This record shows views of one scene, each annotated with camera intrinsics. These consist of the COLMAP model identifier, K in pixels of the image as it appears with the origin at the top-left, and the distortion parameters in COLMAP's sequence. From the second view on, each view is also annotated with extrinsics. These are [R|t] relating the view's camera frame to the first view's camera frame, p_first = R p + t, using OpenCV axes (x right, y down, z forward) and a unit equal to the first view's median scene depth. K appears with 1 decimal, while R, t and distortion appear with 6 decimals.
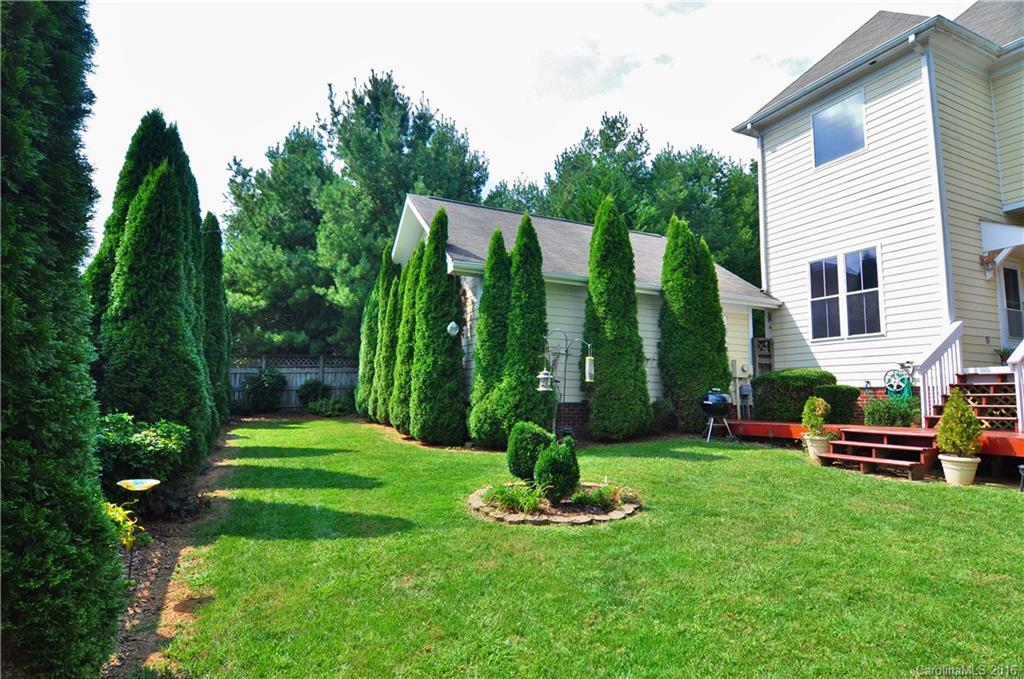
lens RADIAL K [[548.6, 0, 510.7], [0, 548.6, 340.3], [0, 0, 1]] dist [-0.012527, -0.004729]
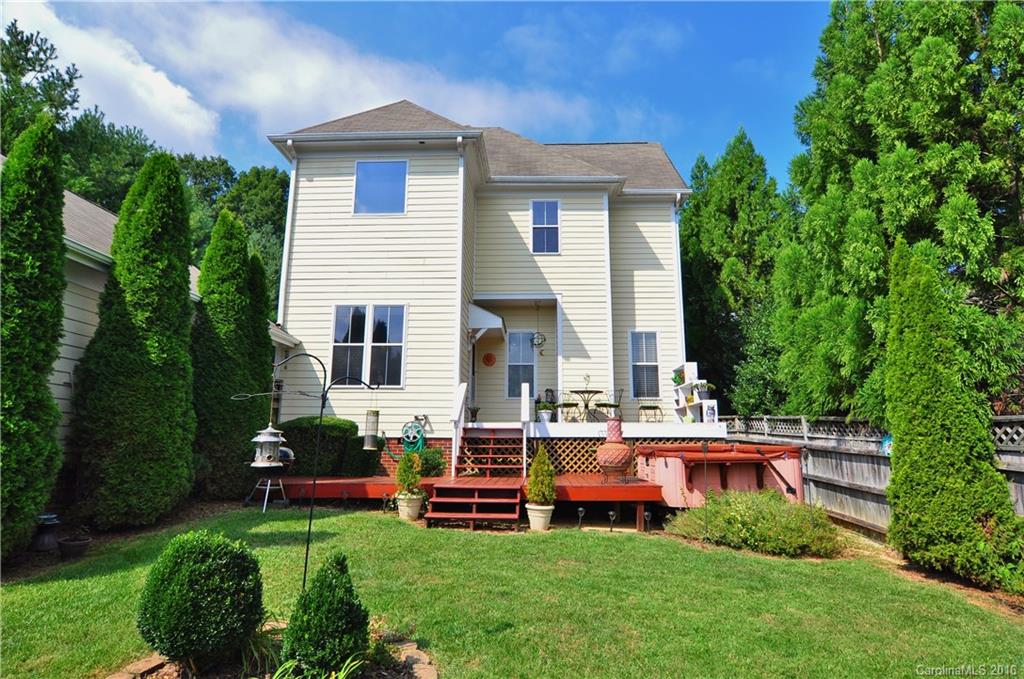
lens RADIAL K [[548.6, 0, 514.0], [0, 548.6, 339.1], [0, 0, 1]] dist [-0.012527, -0.004729]
pose [[0.454448, 0.152846, 0.877562, -0.171524], [-0.093248, 0.987919, -0.123779, 0.007752], [-0.885879, -0.025580, 0.463210, 0.306424]]
